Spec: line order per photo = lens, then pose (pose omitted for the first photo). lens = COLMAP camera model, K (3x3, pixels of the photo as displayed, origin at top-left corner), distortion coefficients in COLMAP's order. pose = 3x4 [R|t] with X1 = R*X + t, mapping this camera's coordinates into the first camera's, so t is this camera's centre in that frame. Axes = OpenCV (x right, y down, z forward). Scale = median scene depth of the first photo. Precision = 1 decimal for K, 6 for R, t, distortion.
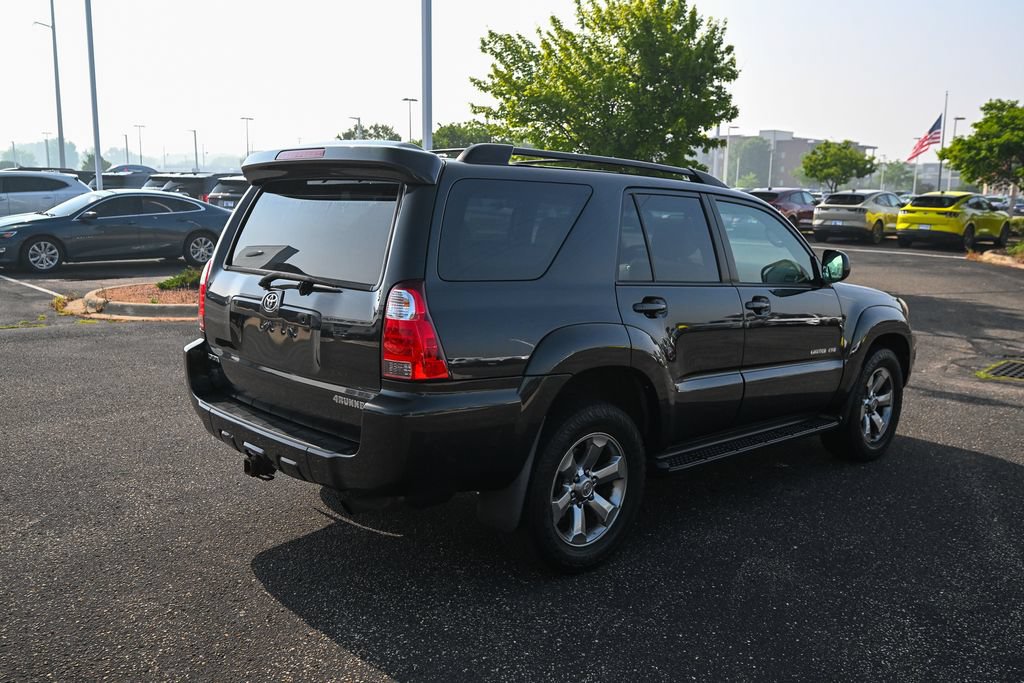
lens RADIAL K [[887.2, 0, 513.0], [0, 887.2, 341.2], [0, 0, 1]] dist [0.006314, -0.013406]
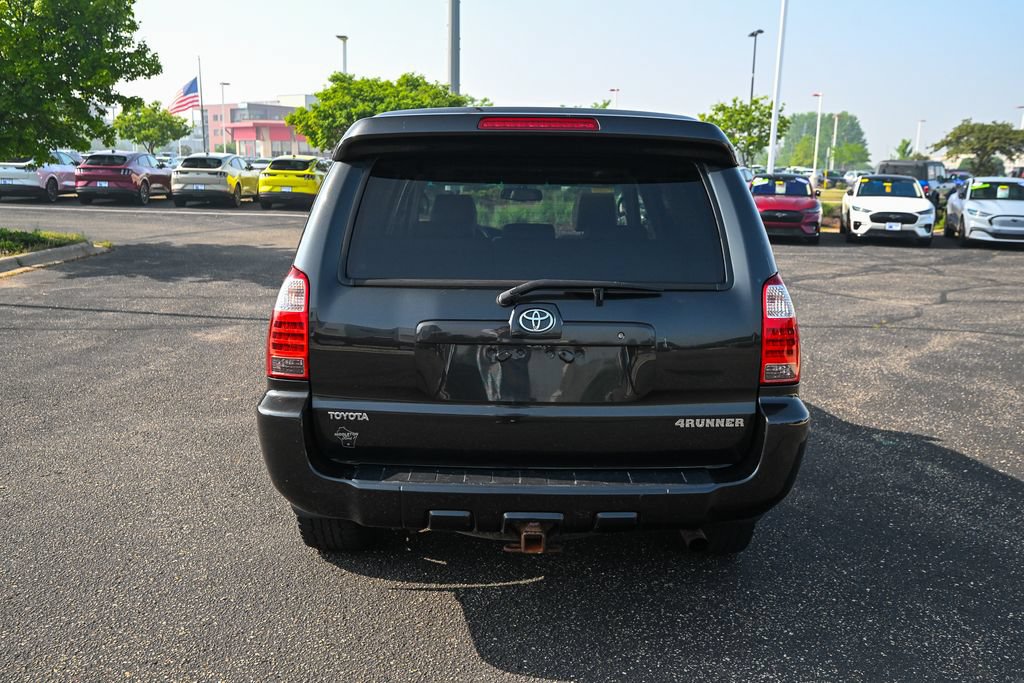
lens RADIAL K [[887.2, 0, 509.2], [0, 887.2, 337.3], [0, 0, 1]] dist [0.006314, -0.013406]
pose [[0.683327, -0.143276, 0.715917, -0.136327], [0.114934, 0.989440, 0.088314, -0.016777], [-0.721010, 0.021936, 0.692578, 0.079510]]
